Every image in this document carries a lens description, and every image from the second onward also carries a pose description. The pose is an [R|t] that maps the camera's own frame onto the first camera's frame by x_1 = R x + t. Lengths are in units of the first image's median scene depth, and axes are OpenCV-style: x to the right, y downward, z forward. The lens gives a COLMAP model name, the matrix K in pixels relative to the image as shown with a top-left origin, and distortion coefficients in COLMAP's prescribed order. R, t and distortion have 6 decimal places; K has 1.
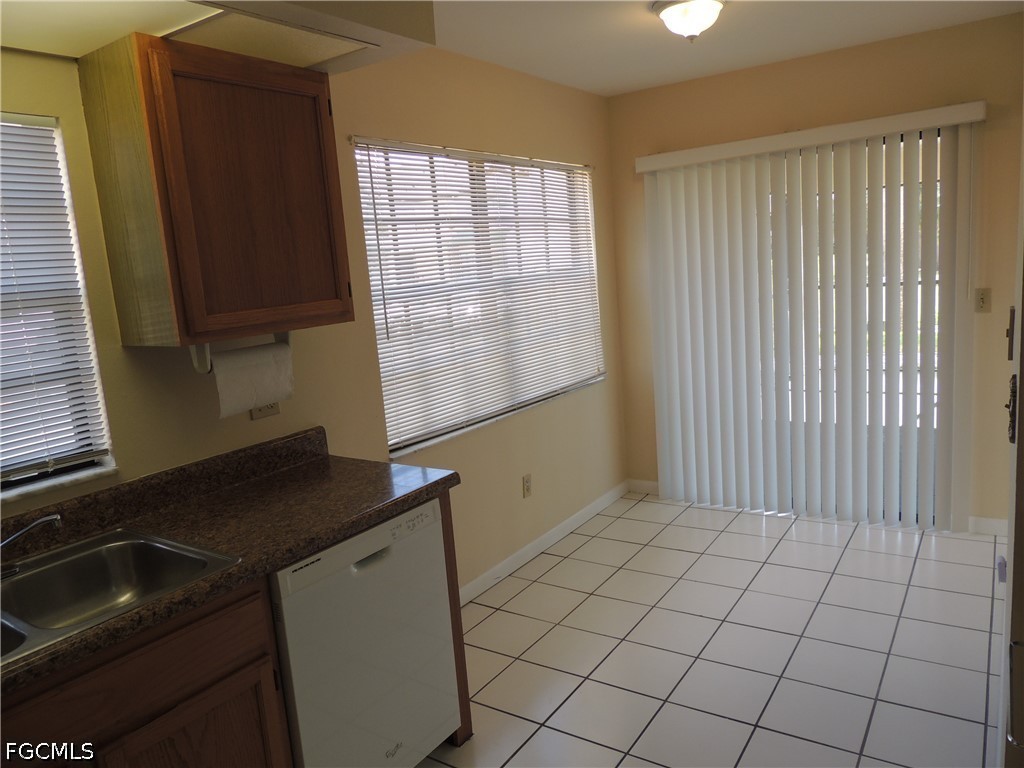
lens RADIAL K [[734.5, 0, 512.0], [0, 734.5, 384.0], [0, 0, 1]] dist [-0.008800, -0.003165]
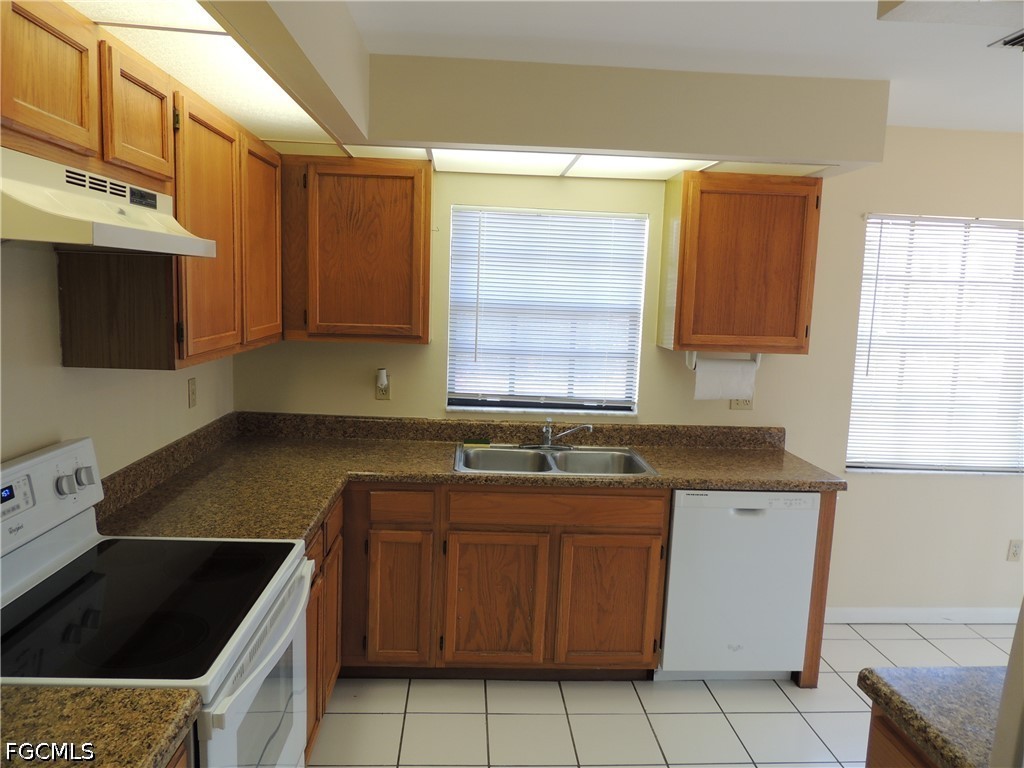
lens RADIAL K [[764.8, 0, 512.0], [0, 764.8, 384.0], [0, 0, 1]] dist [-0.033937, 0.001104]
pose [[0.607768, 0.192956, -0.770315, 0.641116], [-0.210760, 0.974437, 0.077800, -0.031277], [0.765636, 0.115067, 0.632899, -0.360348]]
